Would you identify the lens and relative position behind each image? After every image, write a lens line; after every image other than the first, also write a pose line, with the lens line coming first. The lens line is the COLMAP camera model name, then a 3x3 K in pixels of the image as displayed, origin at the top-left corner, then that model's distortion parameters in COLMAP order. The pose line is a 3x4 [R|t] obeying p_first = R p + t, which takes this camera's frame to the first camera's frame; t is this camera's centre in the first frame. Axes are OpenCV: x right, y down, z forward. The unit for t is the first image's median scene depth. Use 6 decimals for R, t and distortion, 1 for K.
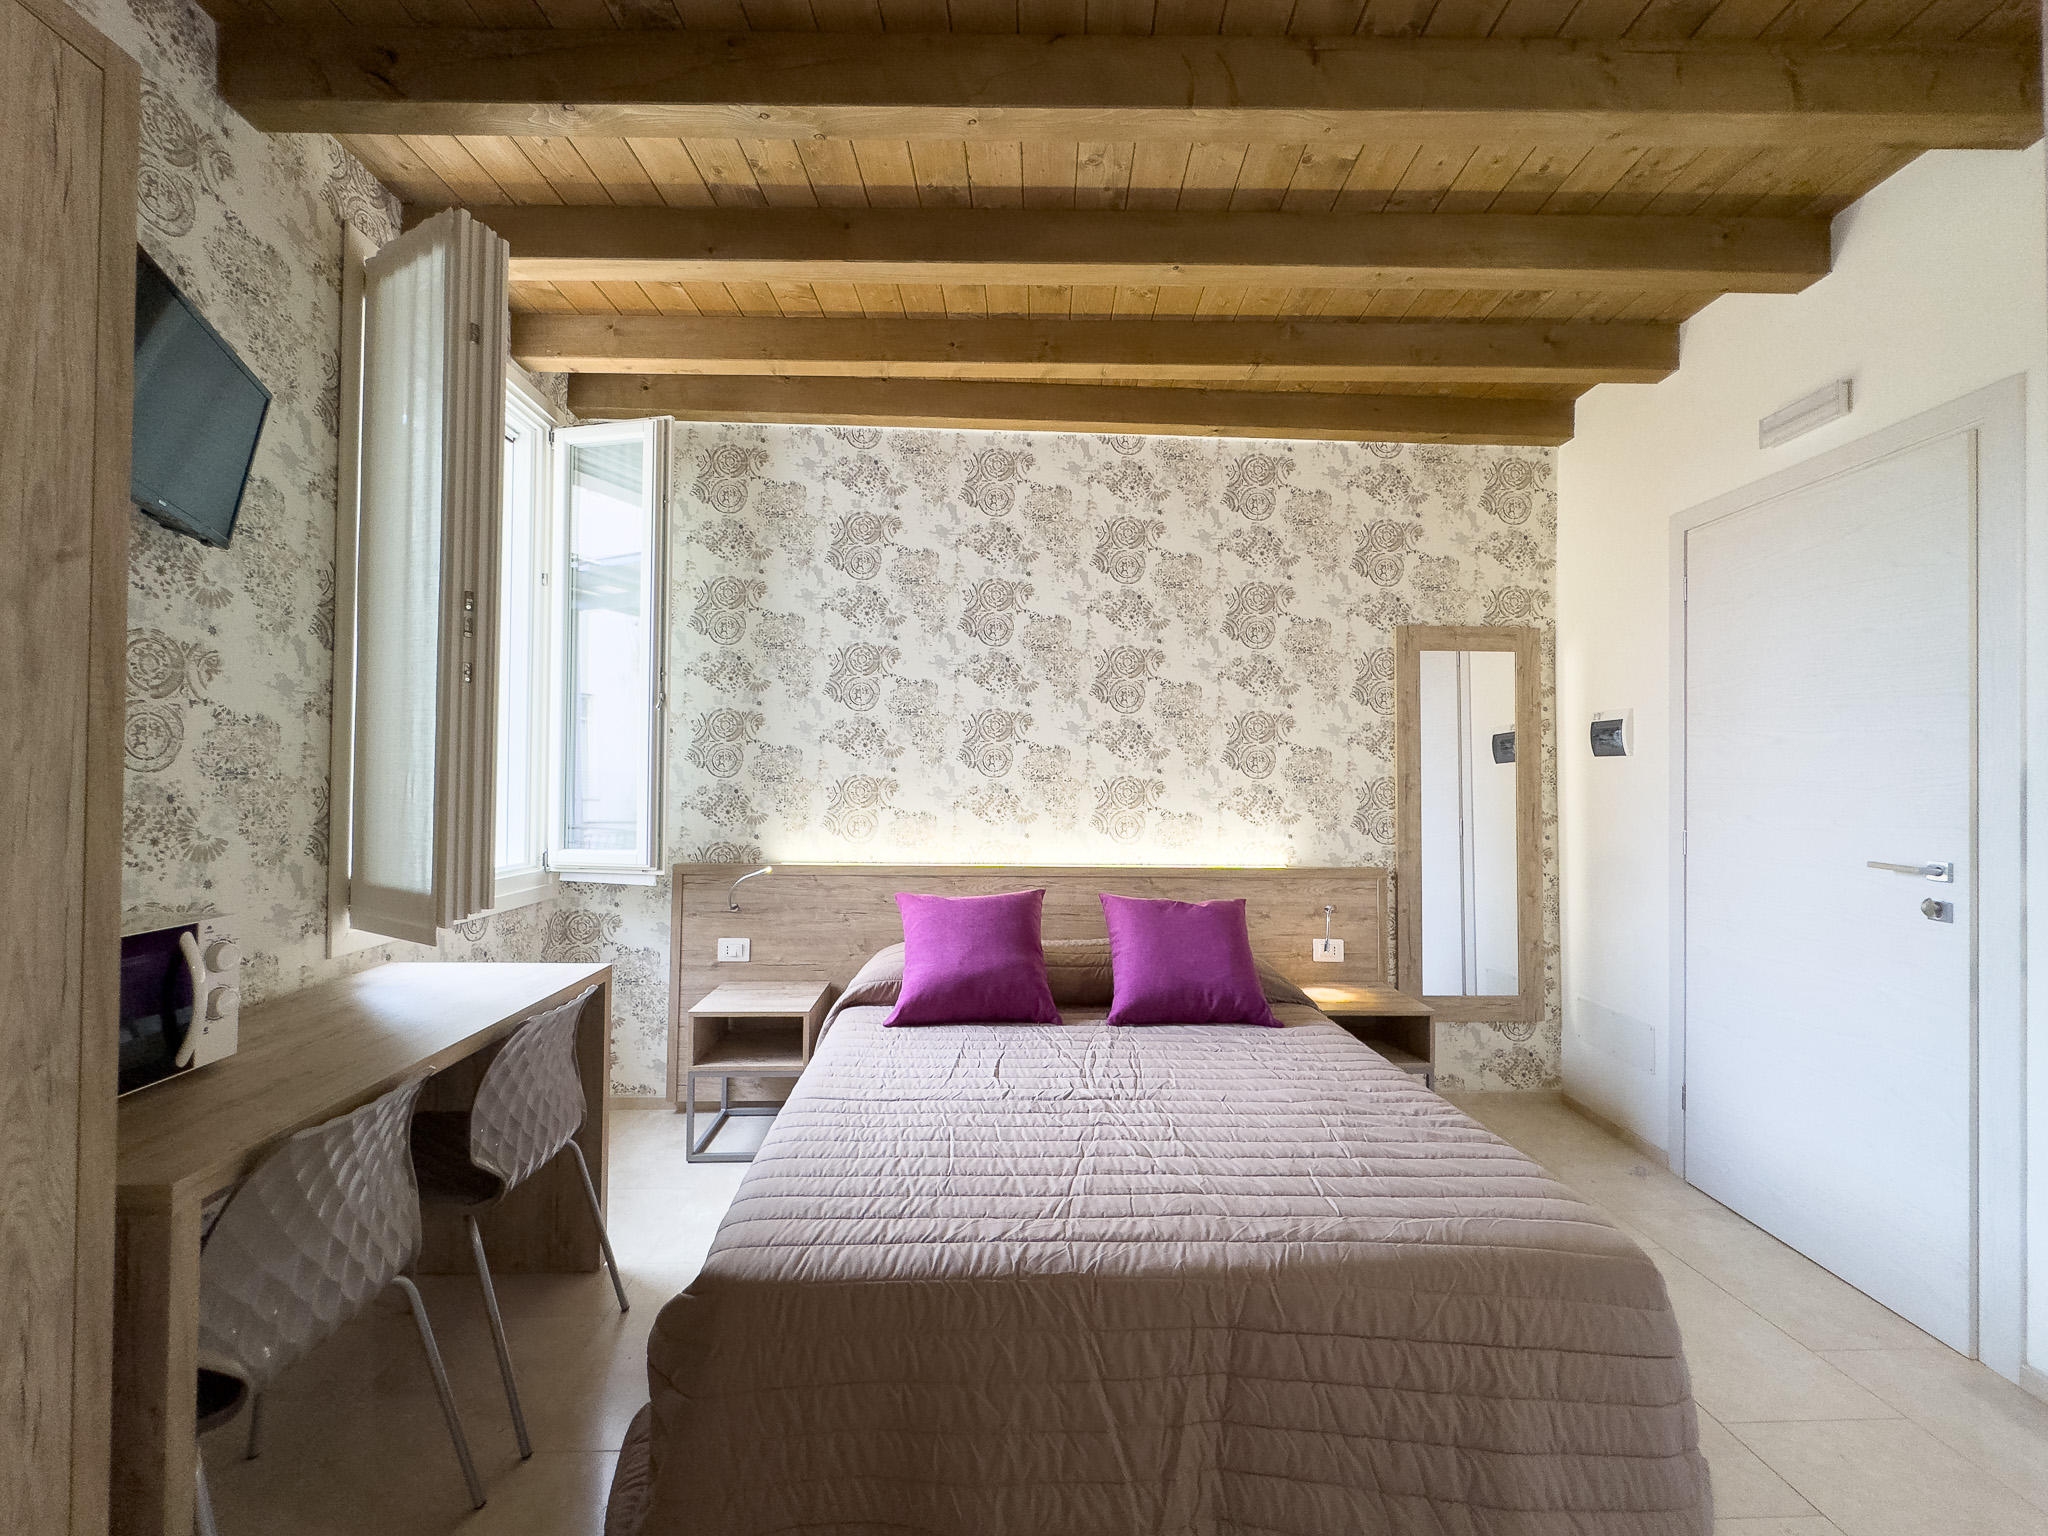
lens RADIAL K [[821.2, 0, 1034.5], [0, 821.2, 764.7], [0, 0, 1]] dist [-0.000652, -0.000128]
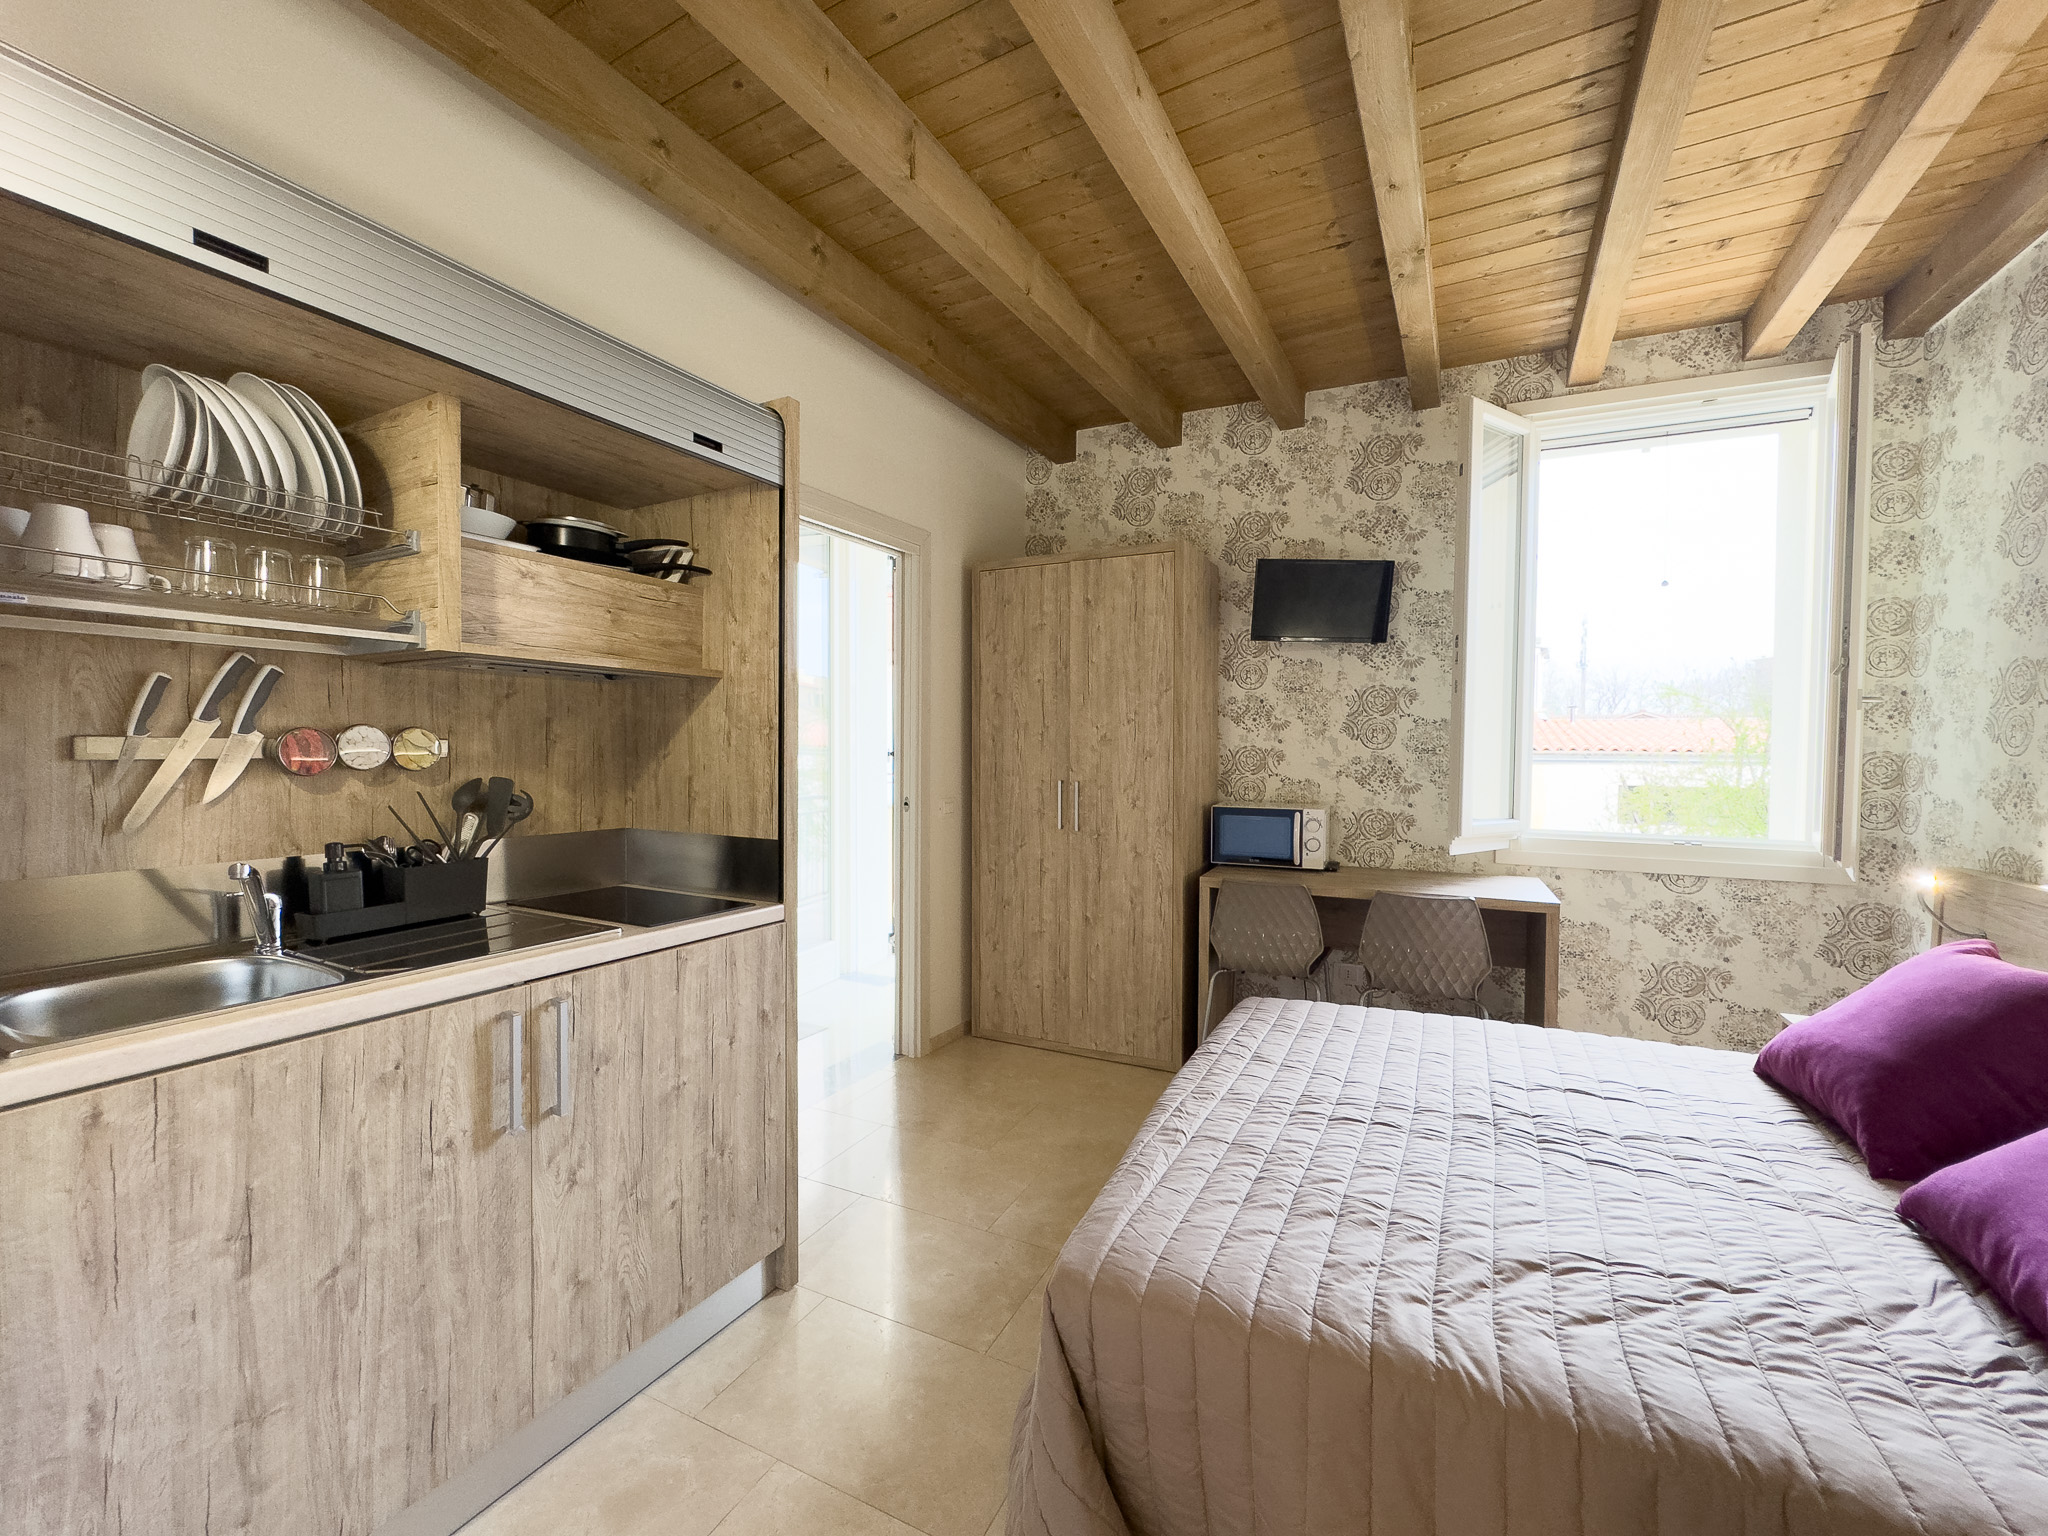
lens RADIAL K [[821.2, 0, 995.7], [0, 821.2, 764.9], [0, 0, 1]] dist [-0.000652, -0.000128]
pose [[-0.481742, 0.008142, -0.876275, 0.642230], [0.003763, 0.999967, 0.007222, 0.014598], [0.876305, 0.000182, -0.481757, 0.558027]]
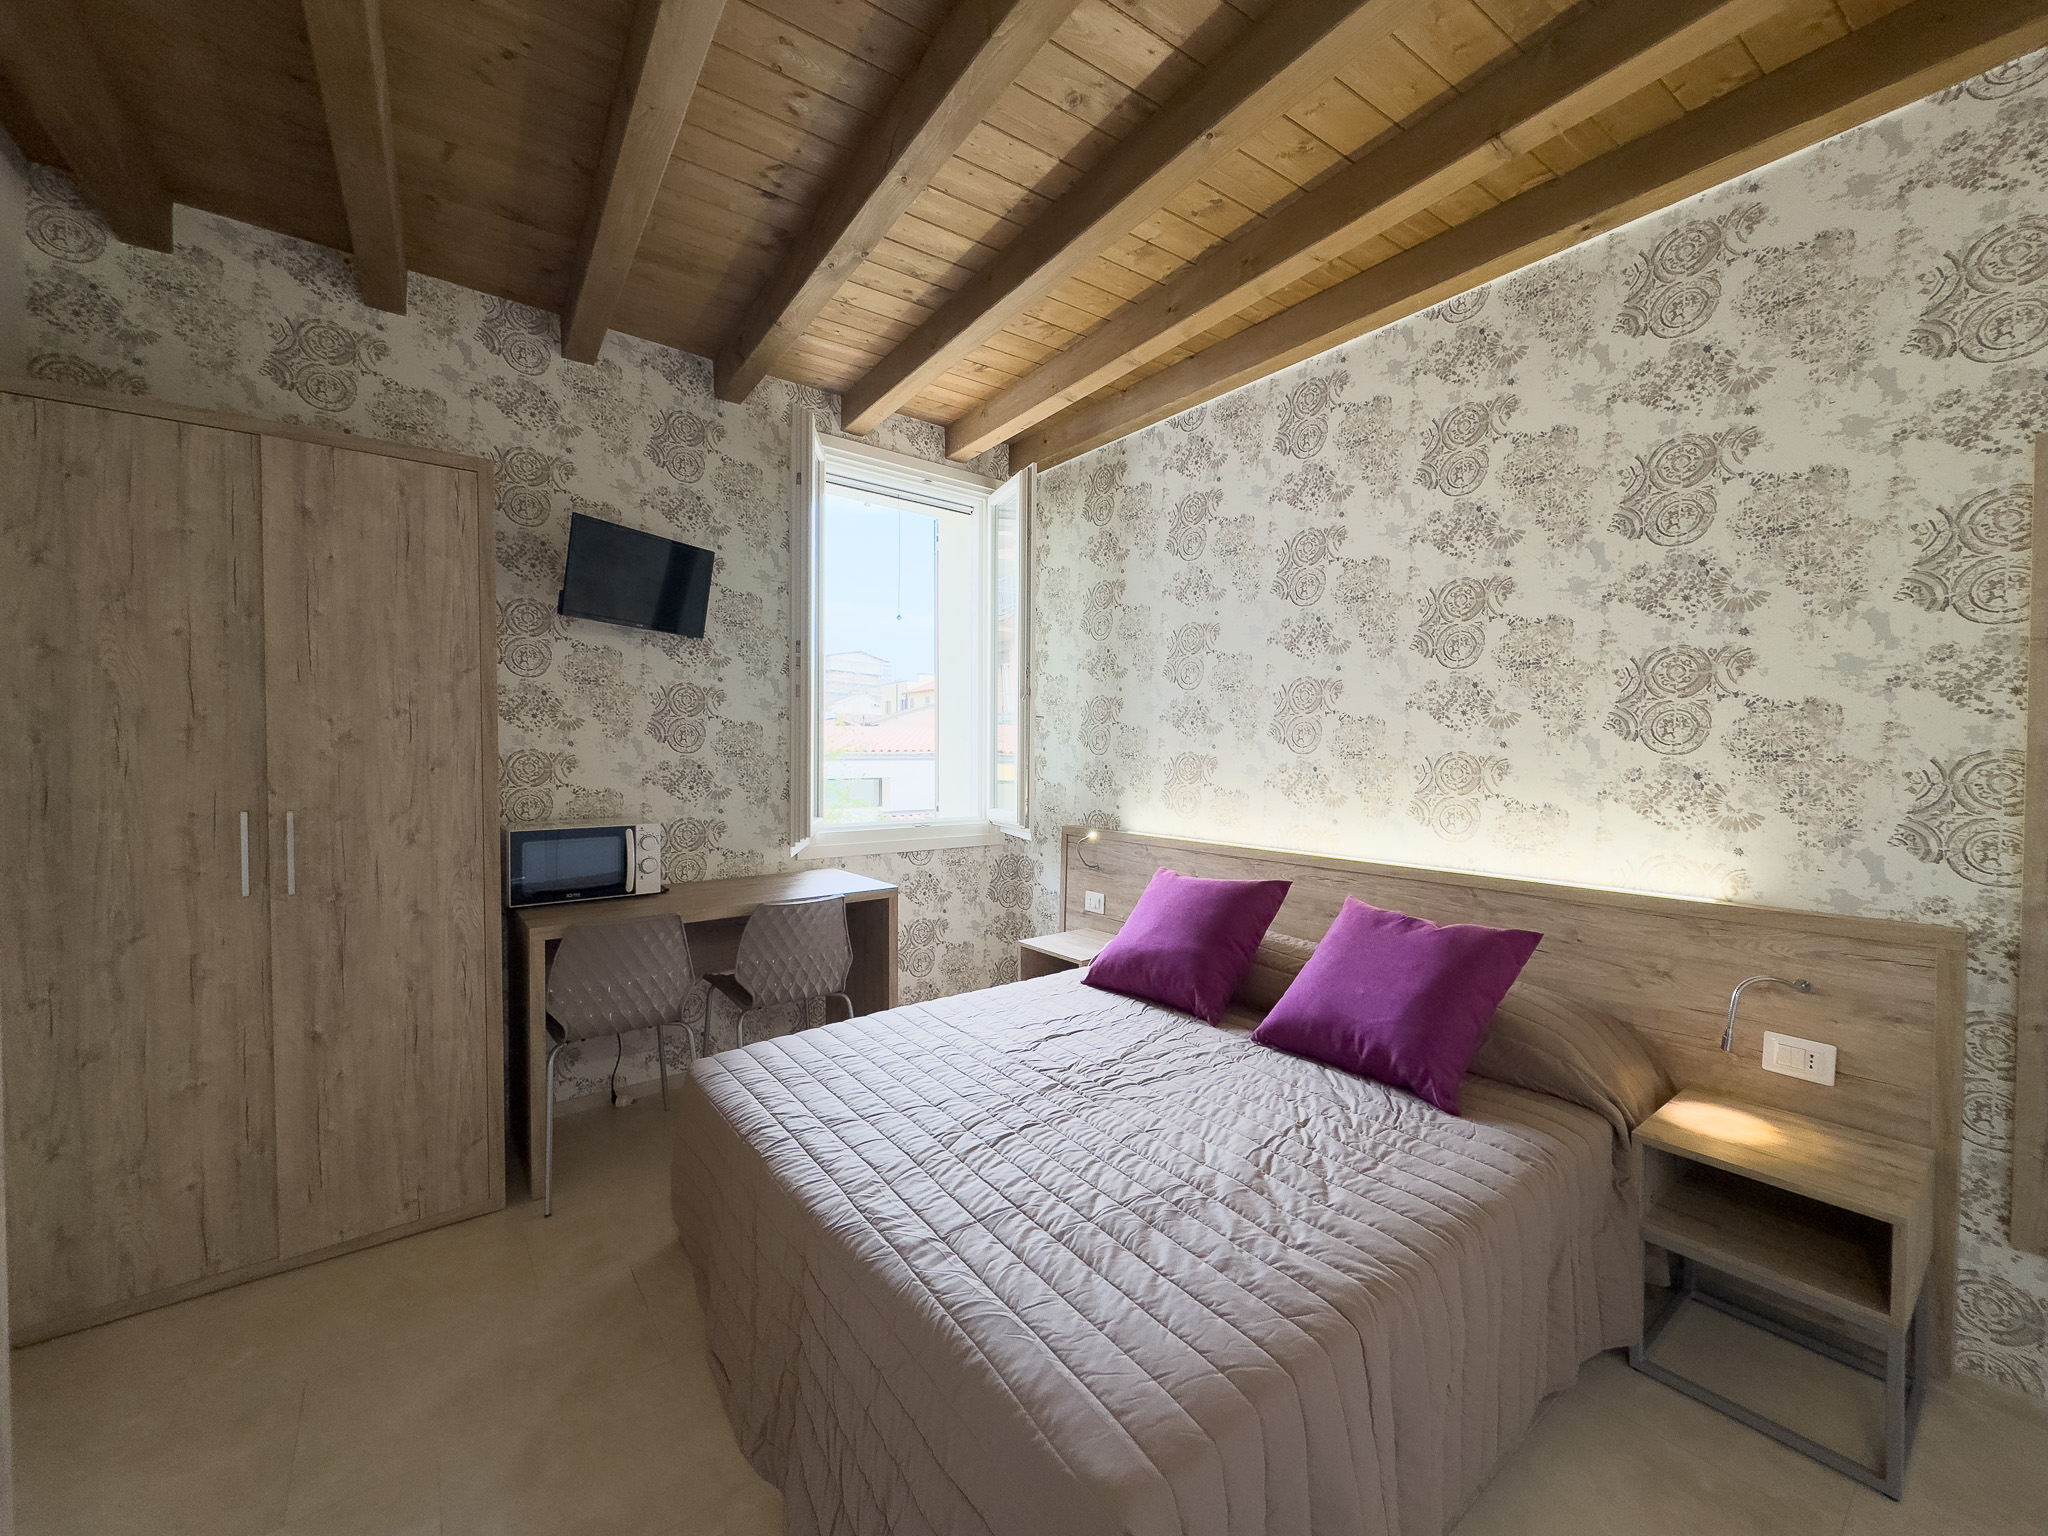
lens RADIAL K [[821.2, 0, 1044.7], [0, 821.2, 765.7], [0, 0, 1]] dist [-0.000652, -0.000128]
pose [[0.579813, 0.008062, -0.814710, 0.512703], [0.015362, 0.999665, 0.020826, 0.005258], [0.814605, -0.024590, 0.579495, 0.253060]]
